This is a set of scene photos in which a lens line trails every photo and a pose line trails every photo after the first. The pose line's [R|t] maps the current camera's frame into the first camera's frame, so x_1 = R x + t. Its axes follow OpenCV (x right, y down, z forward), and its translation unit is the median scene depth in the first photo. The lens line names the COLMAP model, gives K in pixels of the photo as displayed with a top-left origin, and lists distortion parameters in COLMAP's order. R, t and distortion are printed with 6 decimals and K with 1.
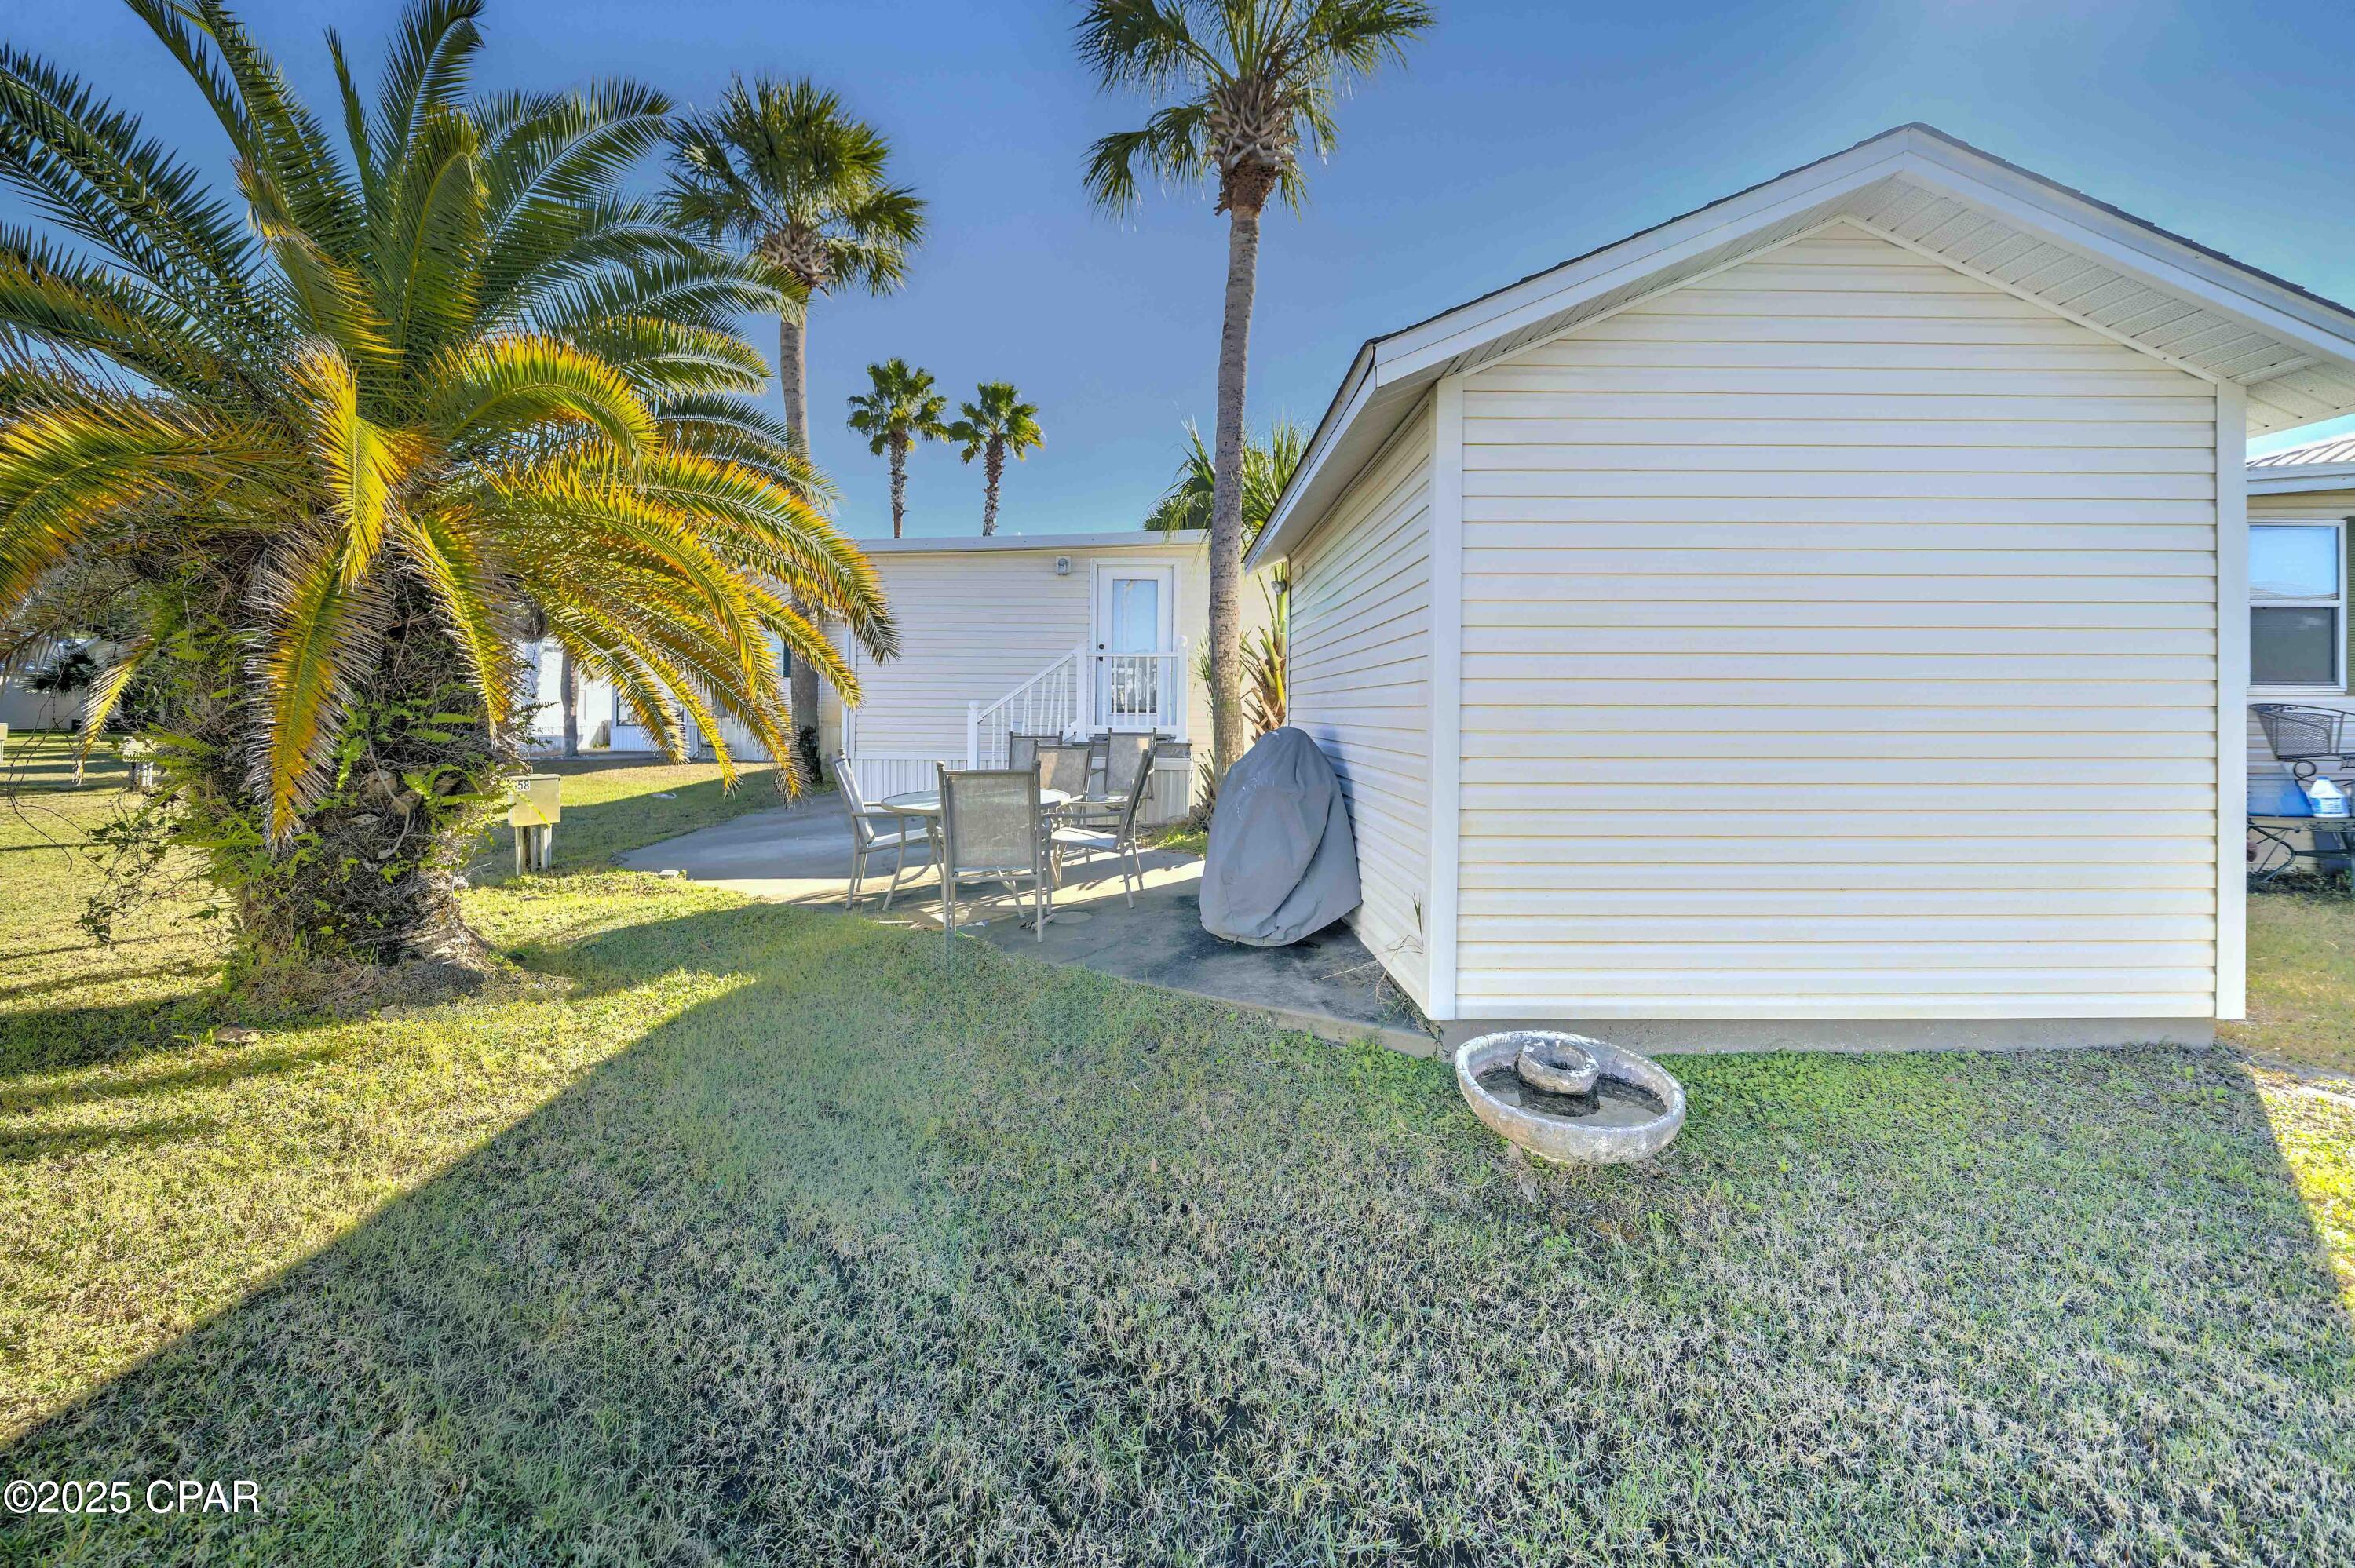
lens RADIAL K [[818.5, 0, 1177.3], [0, 818.5, 780.8], [0, 0, 1]] dist [-0.002564, -0.000162]
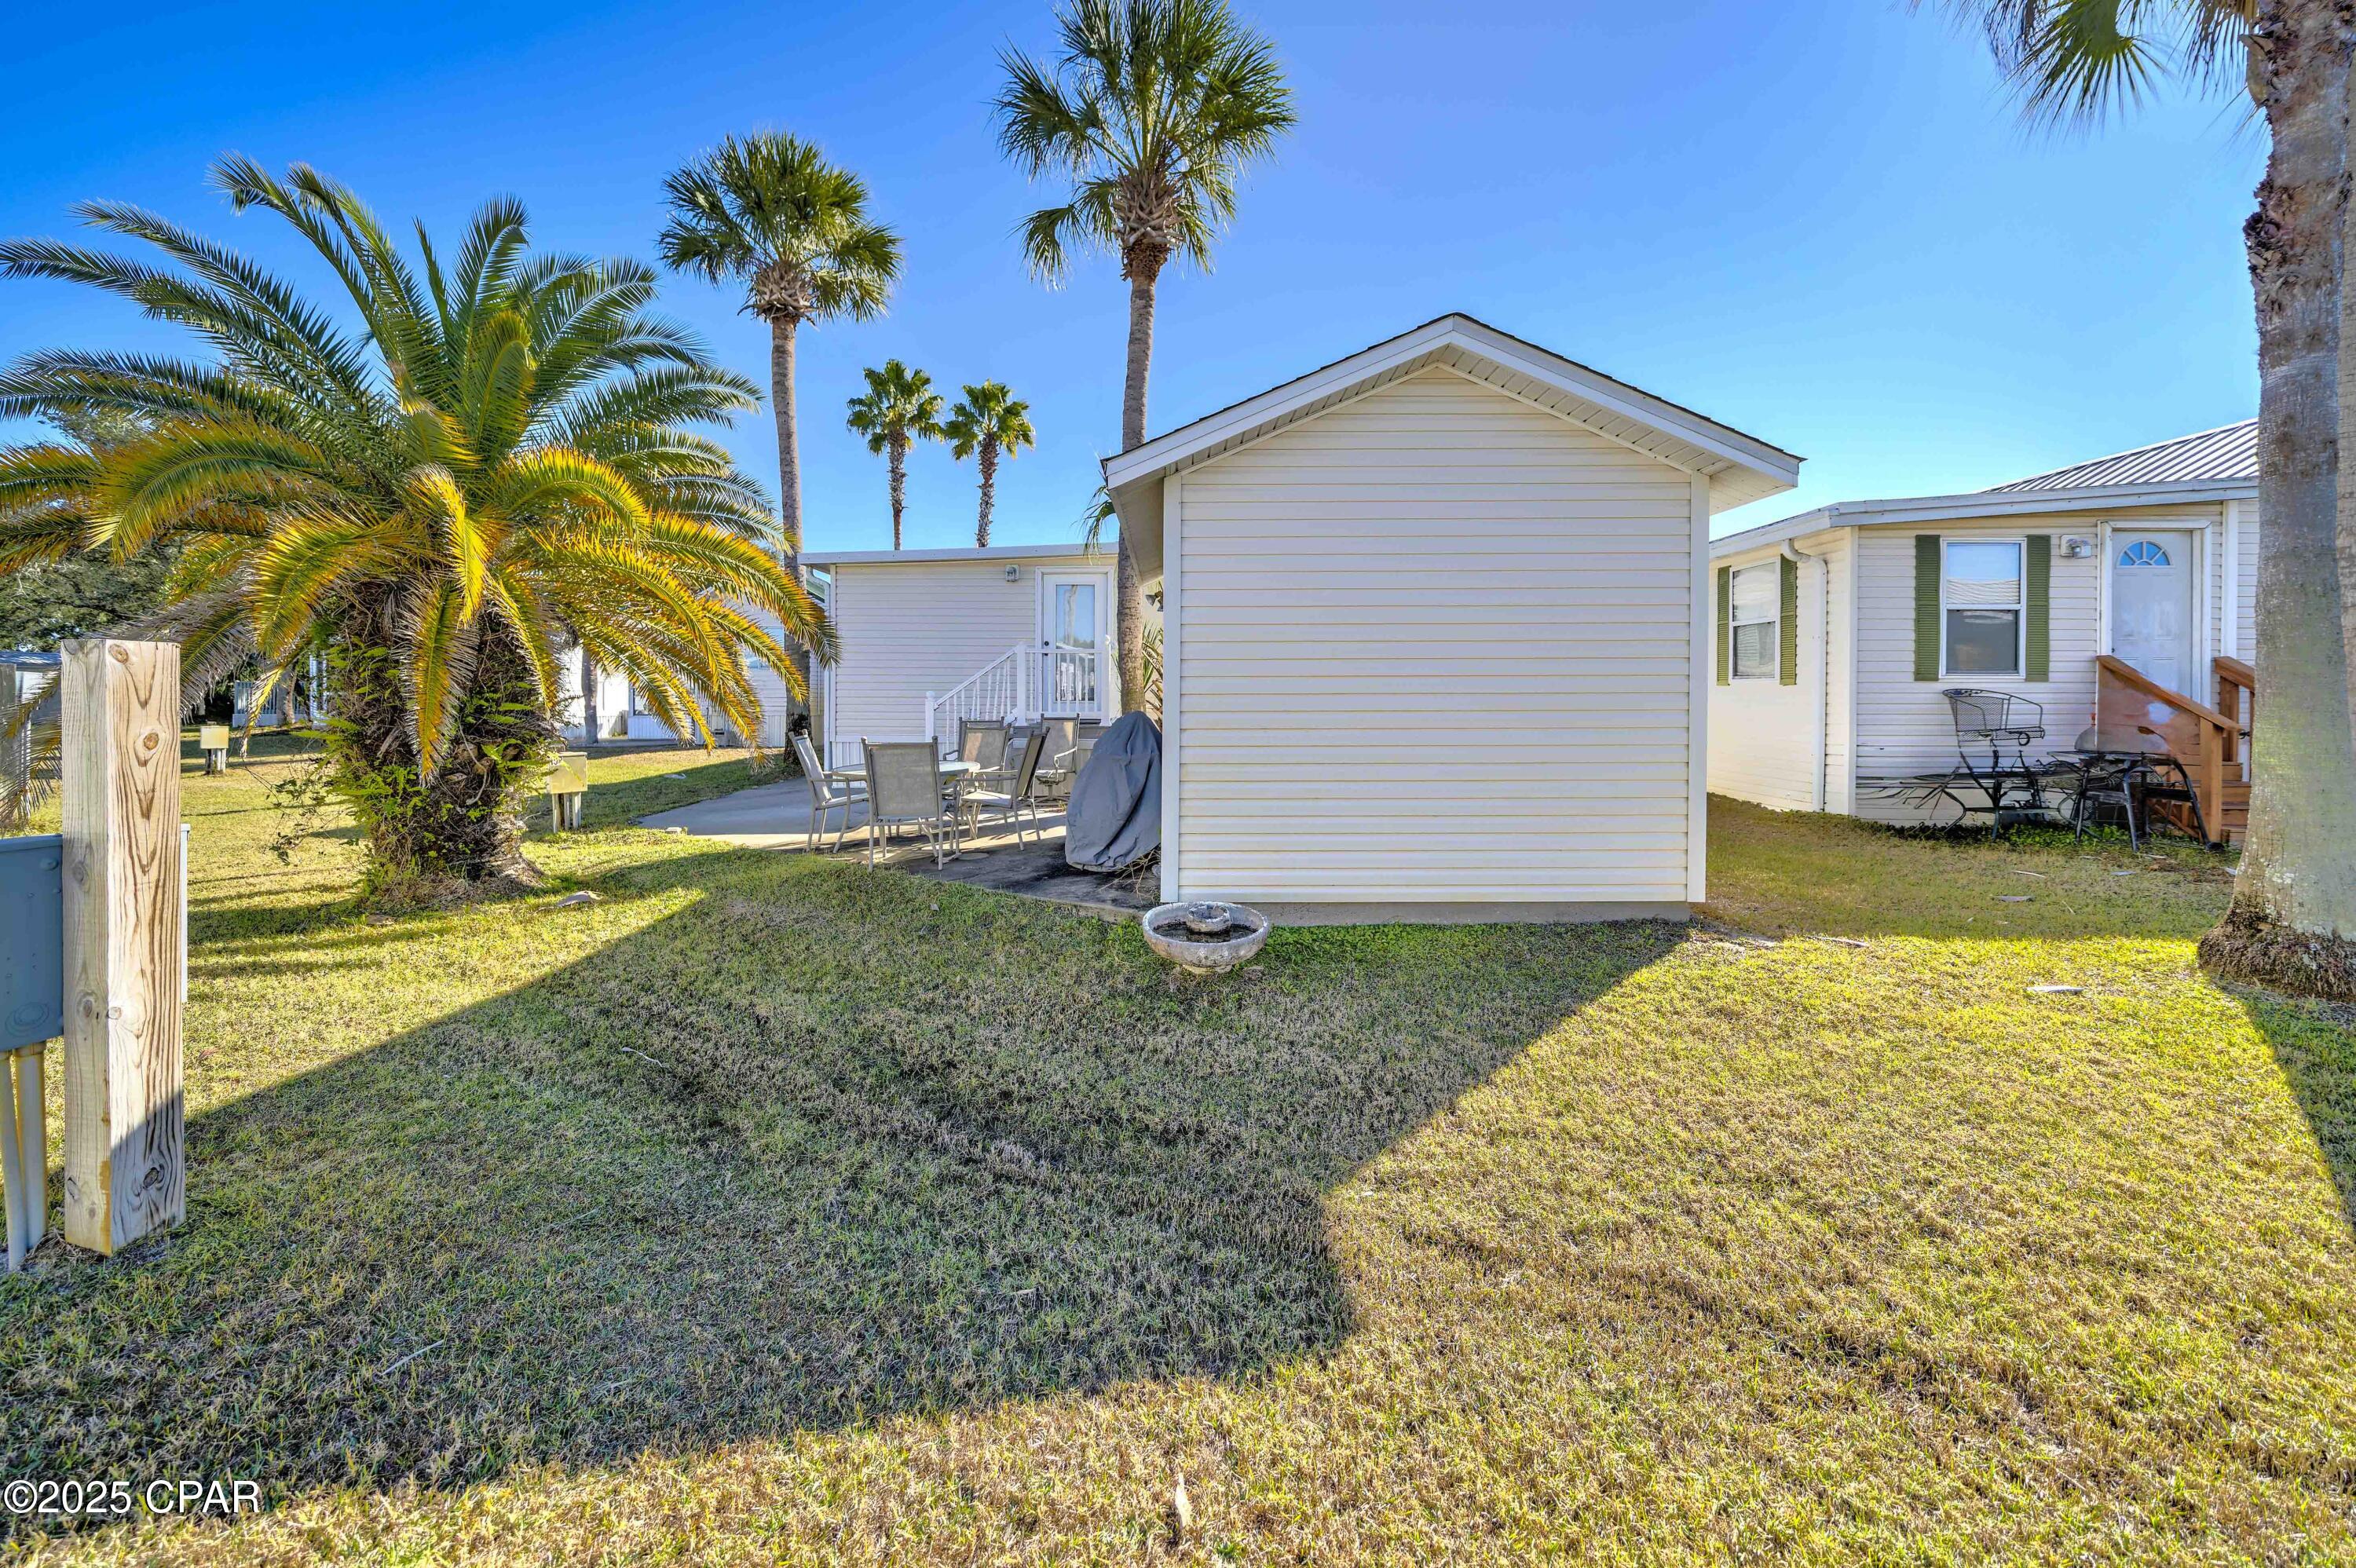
lens RADIAL K [[818.9, 0, 1178.3], [0, 818.9, 786.2], [0, 0, 1]] dist [-0.002564, -0.000162]
pose [[0.999883, -0.003044, -0.014987, 0.288833], [0.003360, 0.999772, 0.021098, 0.035623], [0.014920, -0.021146, 0.999665, -0.407849]]
